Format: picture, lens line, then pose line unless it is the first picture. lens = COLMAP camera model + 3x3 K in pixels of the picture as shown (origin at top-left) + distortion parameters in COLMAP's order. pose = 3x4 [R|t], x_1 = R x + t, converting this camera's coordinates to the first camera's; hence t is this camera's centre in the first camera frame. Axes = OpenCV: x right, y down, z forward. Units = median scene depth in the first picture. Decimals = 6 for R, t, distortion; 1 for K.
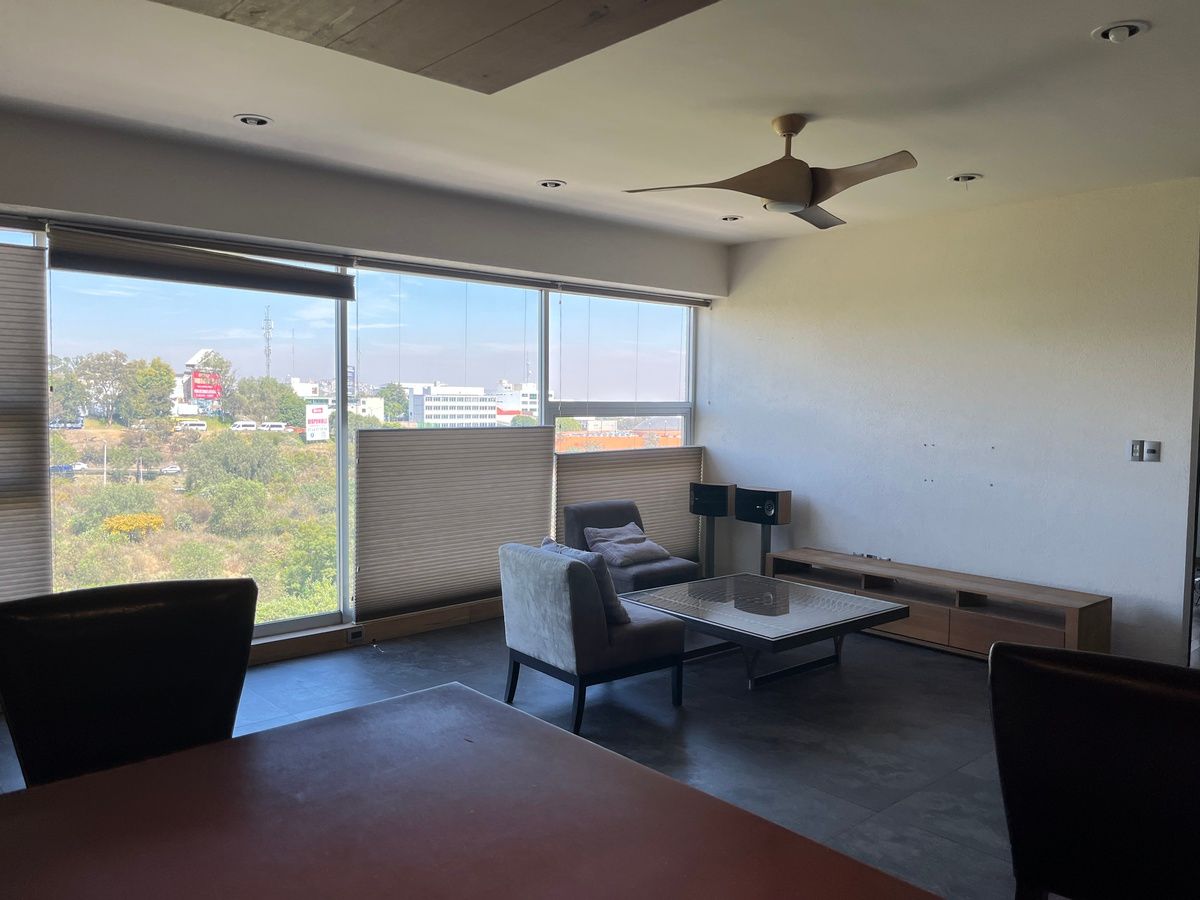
lens RADIAL K [[912.6, 0, 597.9], [0, 912.6, 450.5], [0, 0, 1]] dist [0.011471, -0.018813]
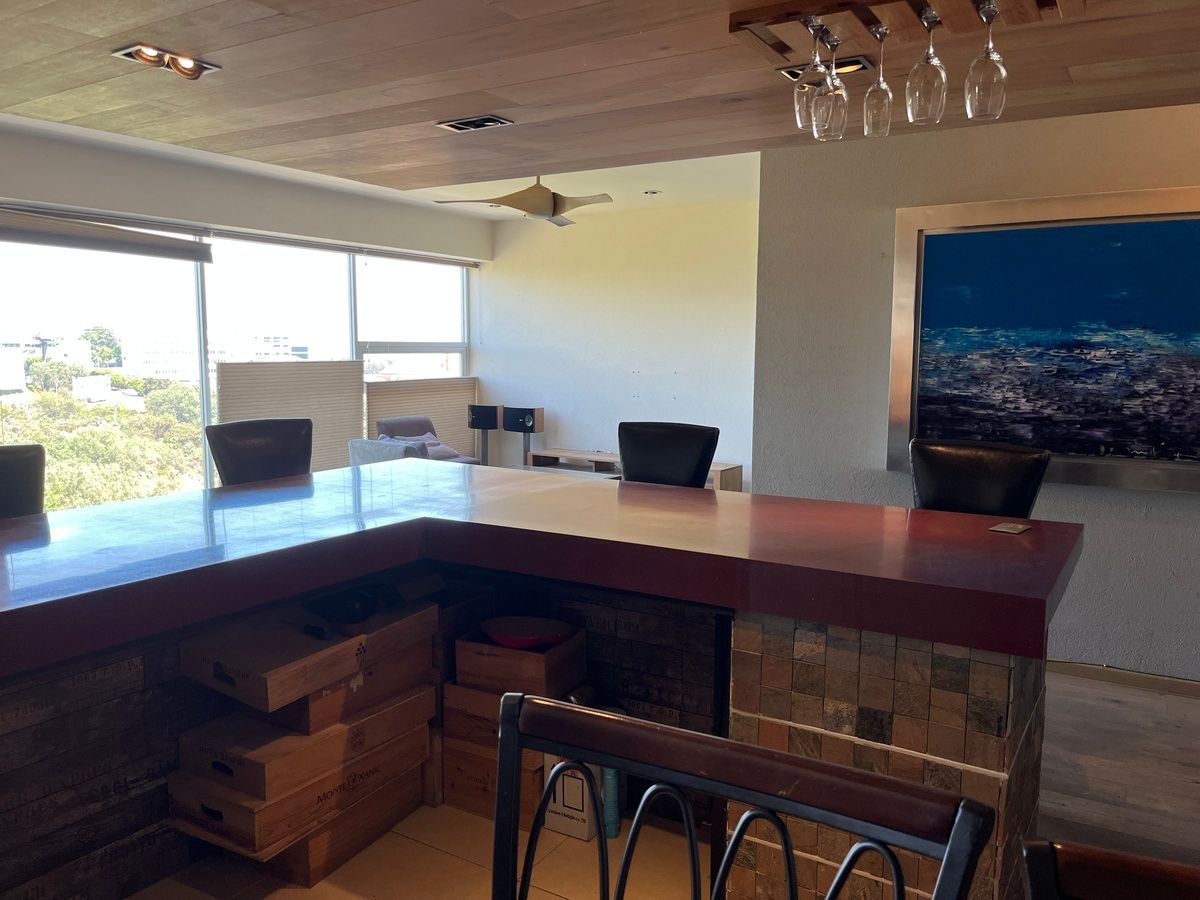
lens RADIAL K [[912.6, 0, 603.7], [0, 912.6, 451.1], [0, 0, 1]] dist [0.011471, -0.018813]
pose [[0.961626, -0.033160, 0.272353, -0.077060], [0.016125, 0.997784, 0.064553, 0.022642], [-0.273890, -0.057684, 0.960029, -0.342195]]
